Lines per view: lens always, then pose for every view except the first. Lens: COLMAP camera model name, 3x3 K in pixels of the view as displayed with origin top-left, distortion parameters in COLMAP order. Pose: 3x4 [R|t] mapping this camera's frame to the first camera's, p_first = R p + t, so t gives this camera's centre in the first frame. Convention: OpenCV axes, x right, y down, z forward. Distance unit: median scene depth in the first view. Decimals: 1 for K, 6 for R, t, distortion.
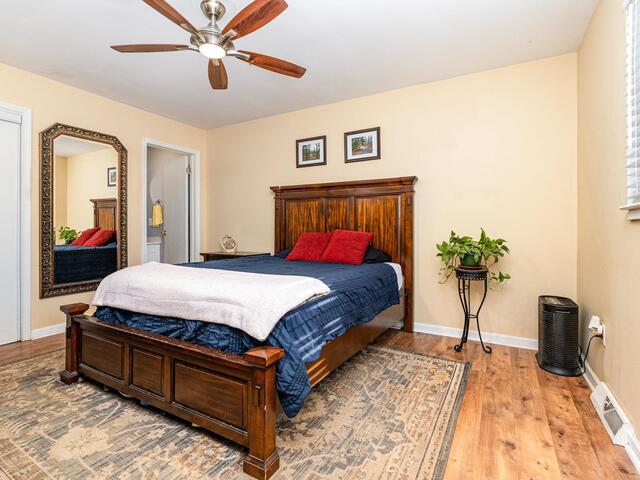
lens RADIAL K [[322.5, 0, 320.7], [0, 322.5, 227.4], [0, 0, 1]] dist [-0.002942, -0.000189]
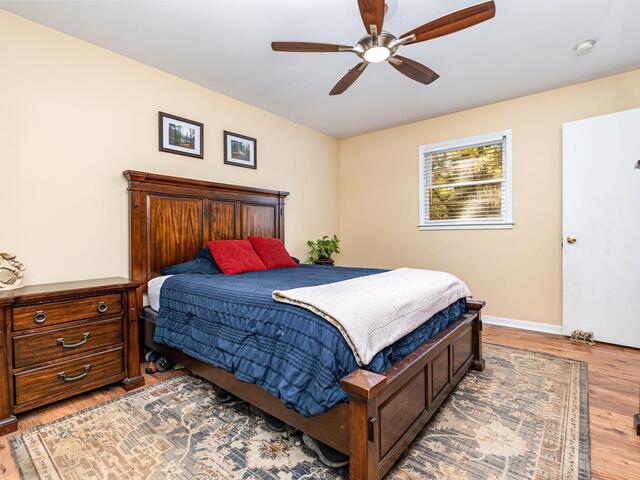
lens RADIAL K [[314.8, 0, 320.0], [0, 314.8, 240.0], [0, 0, 1]] dist [-0.003567, -0.000449]
pose [[0.170915, -0.024999, 0.984969, -0.805930], [0.006312, 0.999685, 0.024278, -0.003425], [-0.985266, 0.002068, 0.171019, 0.613950]]
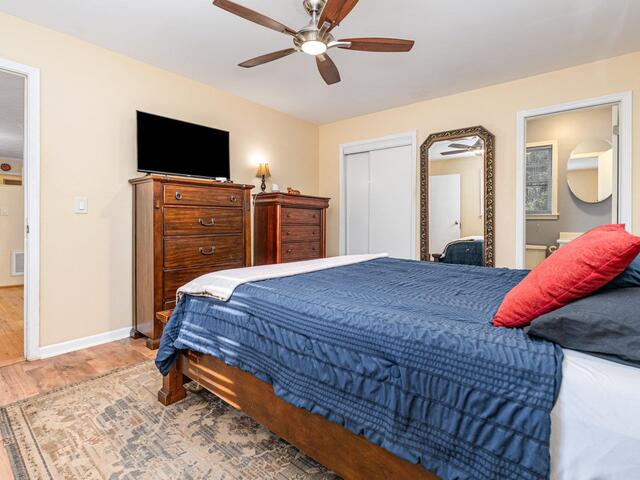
lens RADIAL K [[330.9, 0, 321.4], [0, 330.9, 220.4], [0, 0, 1]] dist [-0.001013, -0.000681]
pose [[-0.179260, -0.005560, -0.983786, 0.413761], [-0.006659, 0.999968, -0.004439, 0.006050], [0.983779, 0.005756, -0.179292, 0.723464]]
